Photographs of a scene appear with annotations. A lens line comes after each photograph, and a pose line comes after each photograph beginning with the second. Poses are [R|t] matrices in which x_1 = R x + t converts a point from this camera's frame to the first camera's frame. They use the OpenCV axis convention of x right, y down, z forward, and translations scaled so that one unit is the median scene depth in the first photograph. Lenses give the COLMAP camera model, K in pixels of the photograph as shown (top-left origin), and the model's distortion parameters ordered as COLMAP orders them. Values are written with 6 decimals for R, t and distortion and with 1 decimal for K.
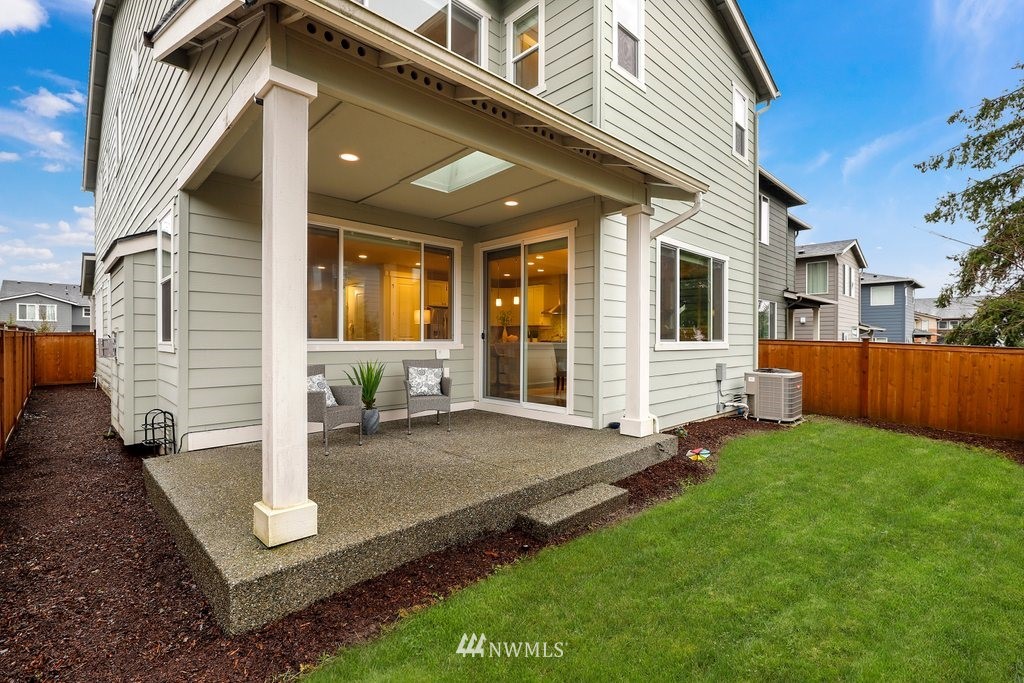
lens RADIAL K [[466.4, 0, 511.3], [0, 466.4, 339.8], [0, 0, 1]] dist [-0.016711, 0.002031]
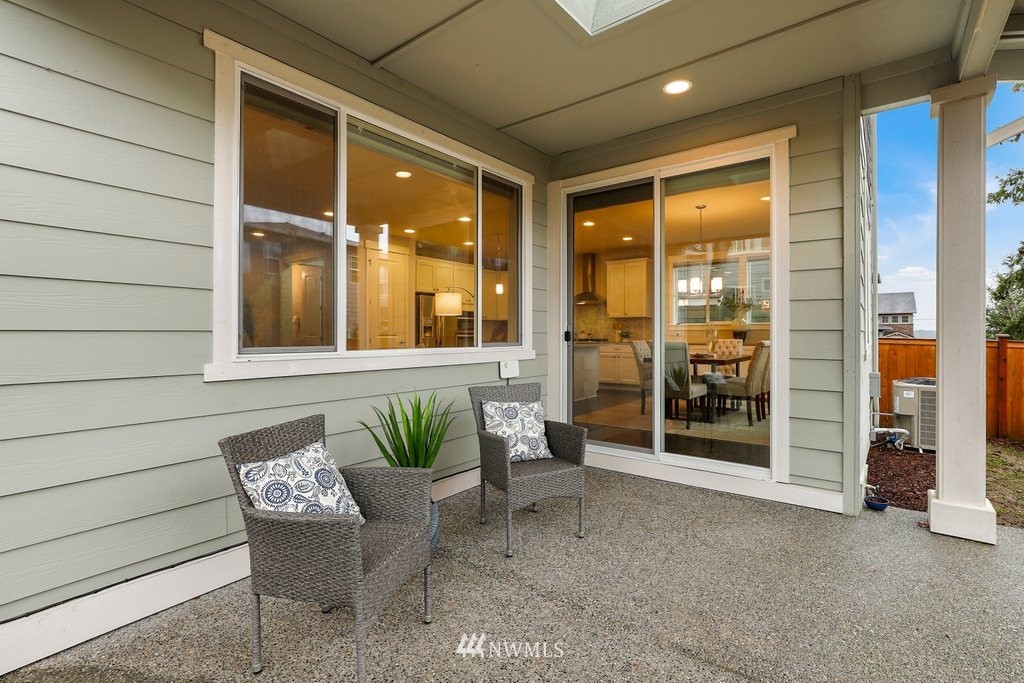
lens RADIAL K [[466.4, 0, 508.2], [0, 466.4, 335.0], [0, 0, 1]] dist [-0.016711, 0.002031]
pose [[0.991712, -0.002954, 0.128446, -0.229271], [0.002654, 0.999993, 0.002509, -0.012390], [-0.128452, -0.002147, 0.991713, 0.451869]]
